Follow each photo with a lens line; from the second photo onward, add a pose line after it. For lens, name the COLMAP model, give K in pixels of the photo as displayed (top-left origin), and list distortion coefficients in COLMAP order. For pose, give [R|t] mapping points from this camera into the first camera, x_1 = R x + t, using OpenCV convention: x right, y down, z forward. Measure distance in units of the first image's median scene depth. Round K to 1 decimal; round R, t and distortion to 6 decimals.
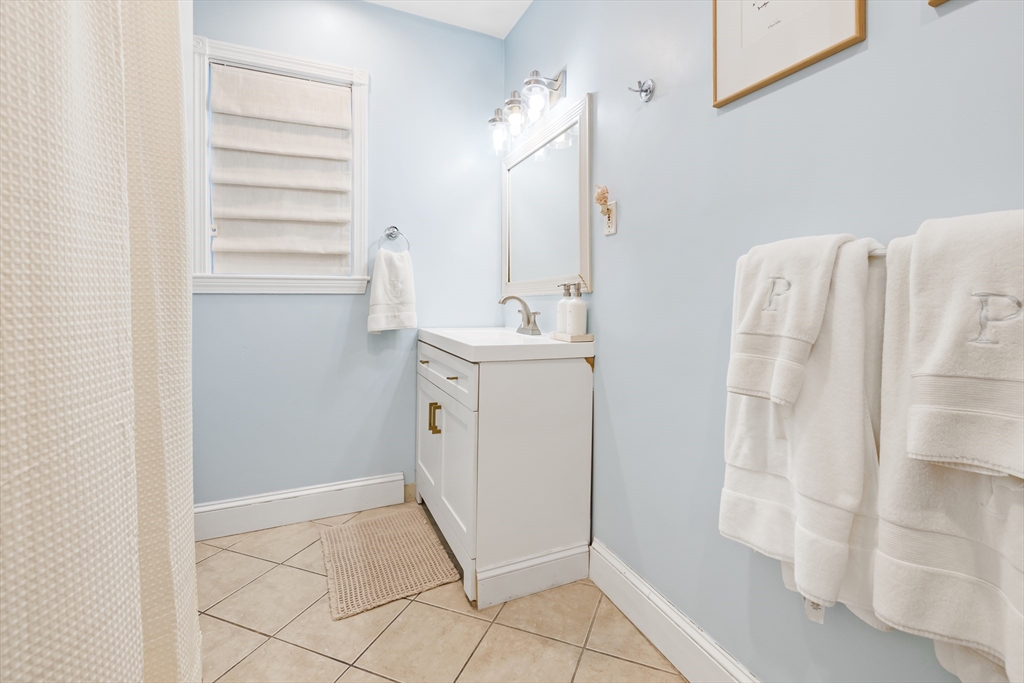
lens RADIAL K [[439.3, 0, 496.6], [0, 439.3, 301.0], [0, 0, 1]] dist [0.000564, 0.000201]
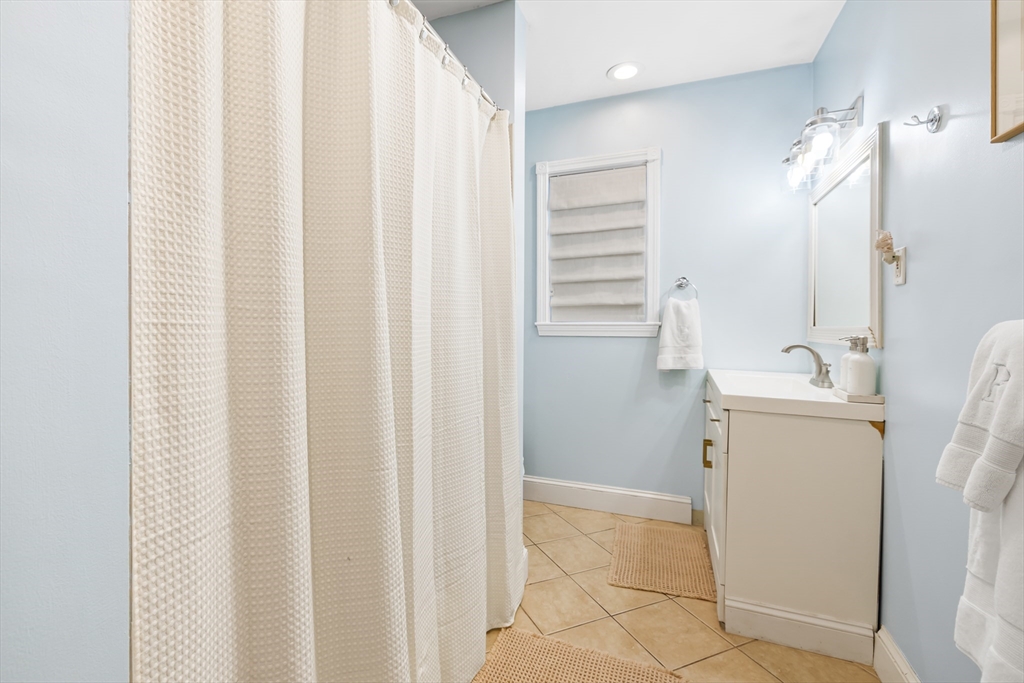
lens RADIAL K [[439.3, 0, 502.6], [0, 439.3, 324.0], [0, 0, 1]] dist [0.000564, 0.000201]
pose [[0.711999, 0.006074, -0.702154, 0.264993], [-0.001823, 0.999975, 0.006802, -0.066318], [0.702178, -0.003563, 0.711993, -0.148655]]
